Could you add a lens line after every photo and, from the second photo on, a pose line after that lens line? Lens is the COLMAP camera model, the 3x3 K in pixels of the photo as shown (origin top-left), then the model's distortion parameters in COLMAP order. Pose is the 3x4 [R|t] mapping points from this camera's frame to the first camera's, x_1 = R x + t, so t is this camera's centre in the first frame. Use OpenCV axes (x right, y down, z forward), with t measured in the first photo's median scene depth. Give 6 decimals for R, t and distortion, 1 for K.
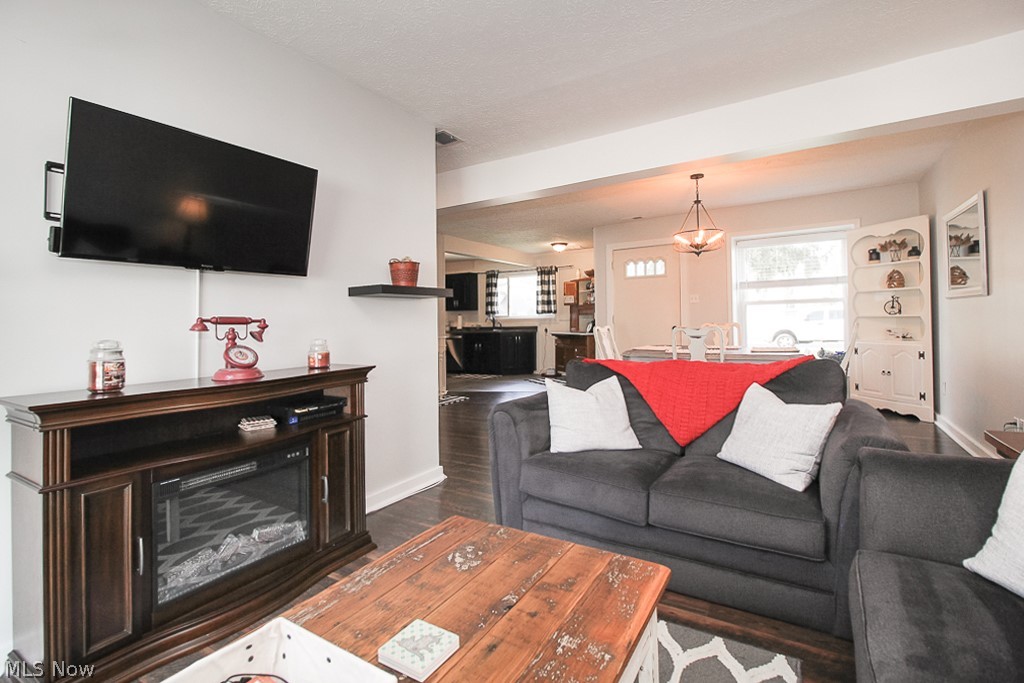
lens RADIAL K [[472.1, 0, 507.2], [0, 472.1, 317.3], [0, 0, 1]] dist [0.013621, -0.000182]
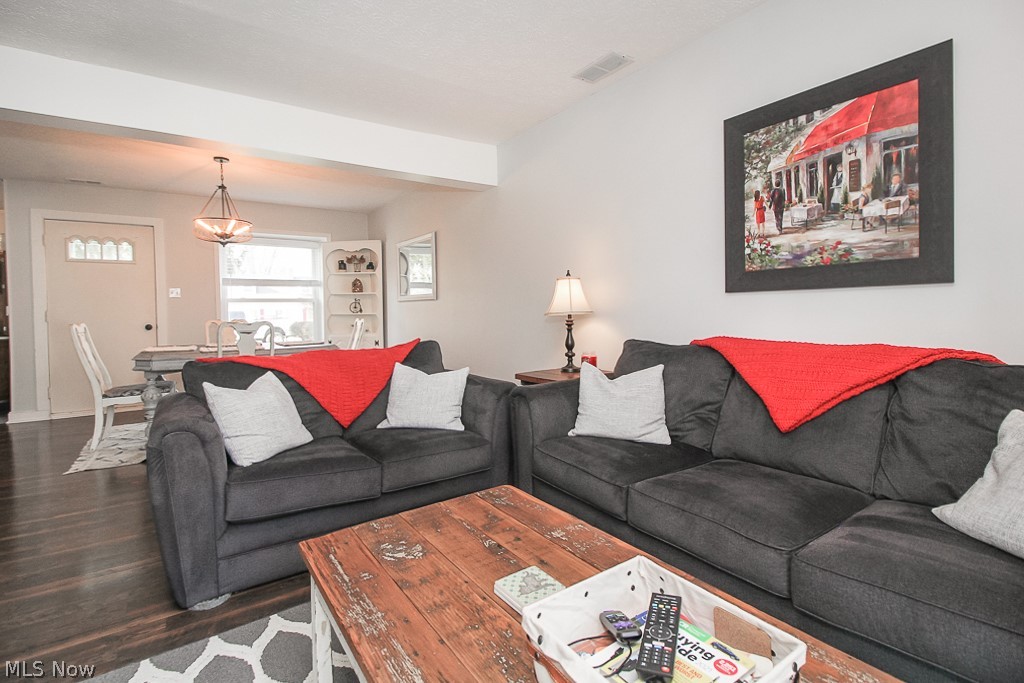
lens RADIAL K [[476.2, 0, 510.6], [0, 476.2, 326.2], [0, 0, 1]] dist [0.000240, -0.000317]
pose [[0.391217, -0.011739, 0.920224, -0.363480], [-0.000279, 0.999917, 0.012874, 0.022135], [-0.920299, -0.005293, 0.391181, 0.184057]]
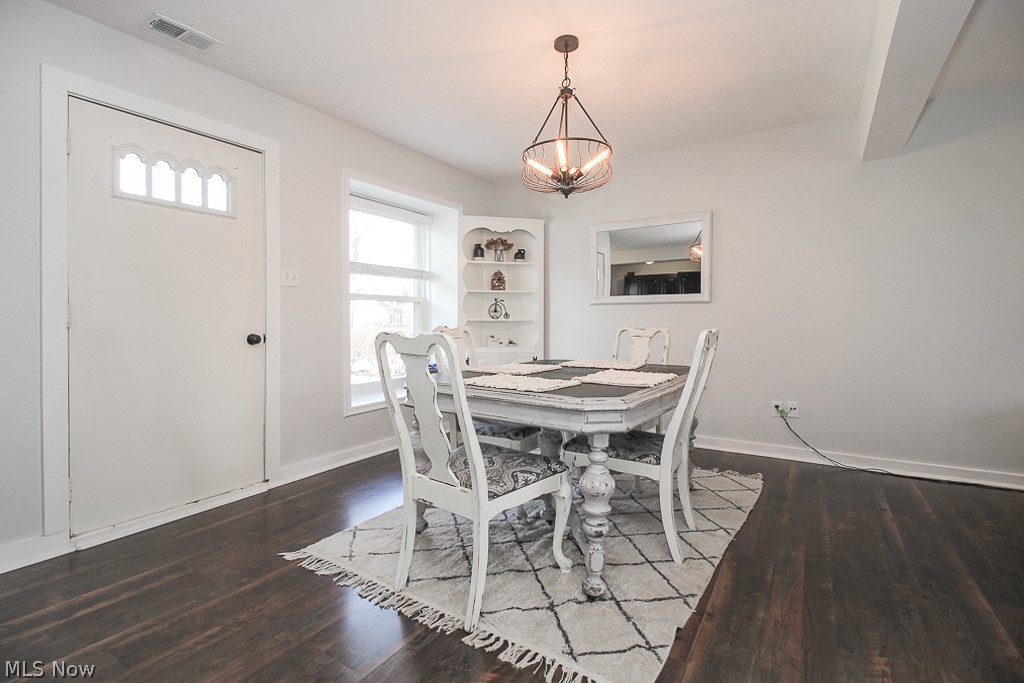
lens RADIAL K [[476.2, 0, 510.6], [0, 476.2, 326.2], [0, 0, 1]] dist [0.000240, -0.000317]
pose [[0.018134, 0.010144, 0.999784, -0.189900], [-0.005842, 0.999933, -0.010040, 0.029988], [-0.999819, -0.005658, 0.018192, 1.623252]]
